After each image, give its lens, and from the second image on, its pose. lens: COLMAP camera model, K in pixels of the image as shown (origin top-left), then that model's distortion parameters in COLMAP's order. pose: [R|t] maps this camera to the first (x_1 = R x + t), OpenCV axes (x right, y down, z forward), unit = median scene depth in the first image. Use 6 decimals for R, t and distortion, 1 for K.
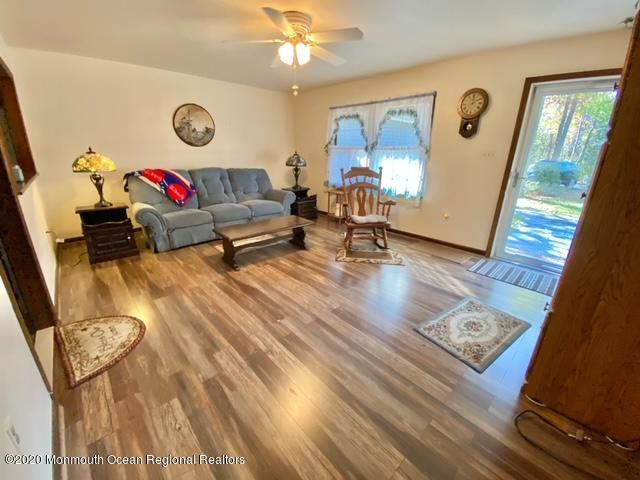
lens RADIAL K [[260.7, 0, 320.0], [0, 260.7, 240.0], [0, 0, 1]] dist [0.025075, -0.023288]
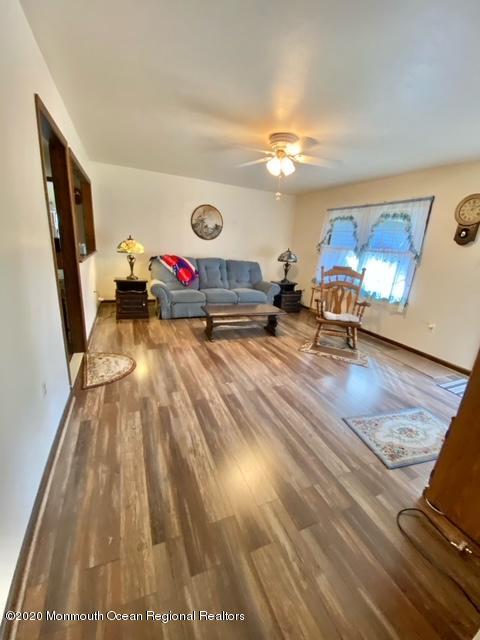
lens RADIAL K [[260.7, 0, 241.9], [0, 260.7, 324.0], [0, 0, 1]] dist [0.025075, -0.023288]
pose [[0.939706, 0.151055, -0.306814, 0.146199], [-0.164528, 0.986201, -0.018372, 0.029476], [0.299806, 0.067744, 0.951592, -0.093167]]
